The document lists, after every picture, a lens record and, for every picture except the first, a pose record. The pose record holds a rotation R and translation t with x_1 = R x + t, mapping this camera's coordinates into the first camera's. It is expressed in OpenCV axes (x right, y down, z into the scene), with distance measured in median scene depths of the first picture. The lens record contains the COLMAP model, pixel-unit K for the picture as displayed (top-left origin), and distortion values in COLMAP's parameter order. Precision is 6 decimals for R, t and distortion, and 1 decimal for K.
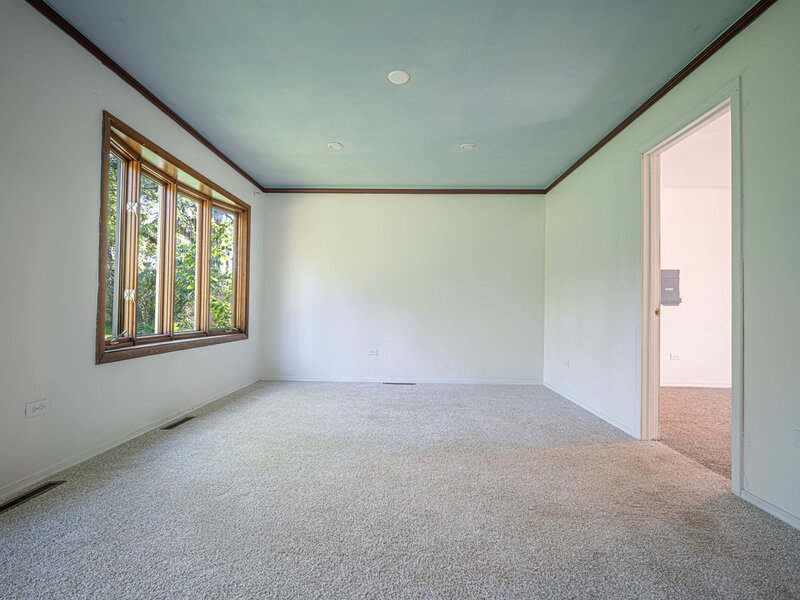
lens RADIAL K [[373.5, 0, 402.1], [0, 373.5, 304.2], [0, 0, 1]] dist [0.001088, -0.000230]
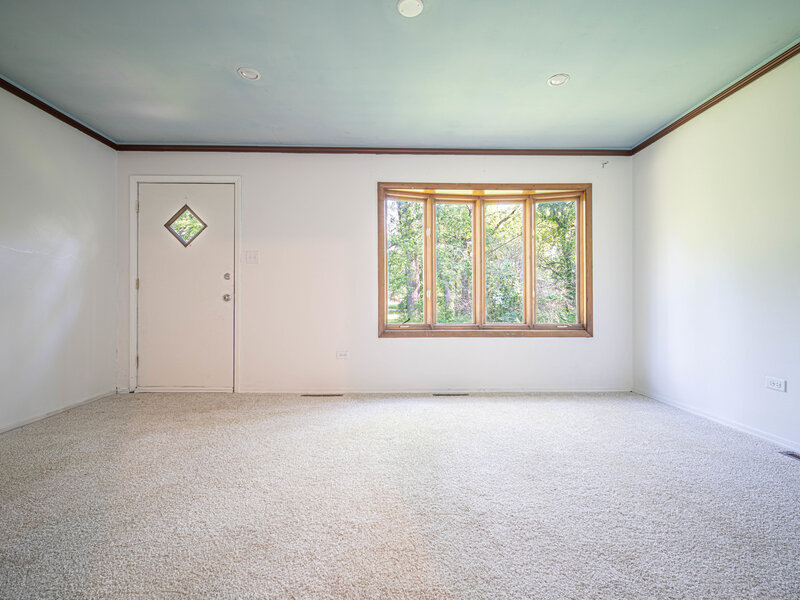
lens RADIAL K [[373.5, 0, 402.1], [0, 373.5, 304.2], [0, 0, 1]] dist [0.001088, -0.000230]
pose [[0.067180, -0.015504, -0.997620, 0.822641], [0.017589, 0.999742, -0.014353, 0.039025], [0.997586, -0.016583, 0.067435, 0.982863]]
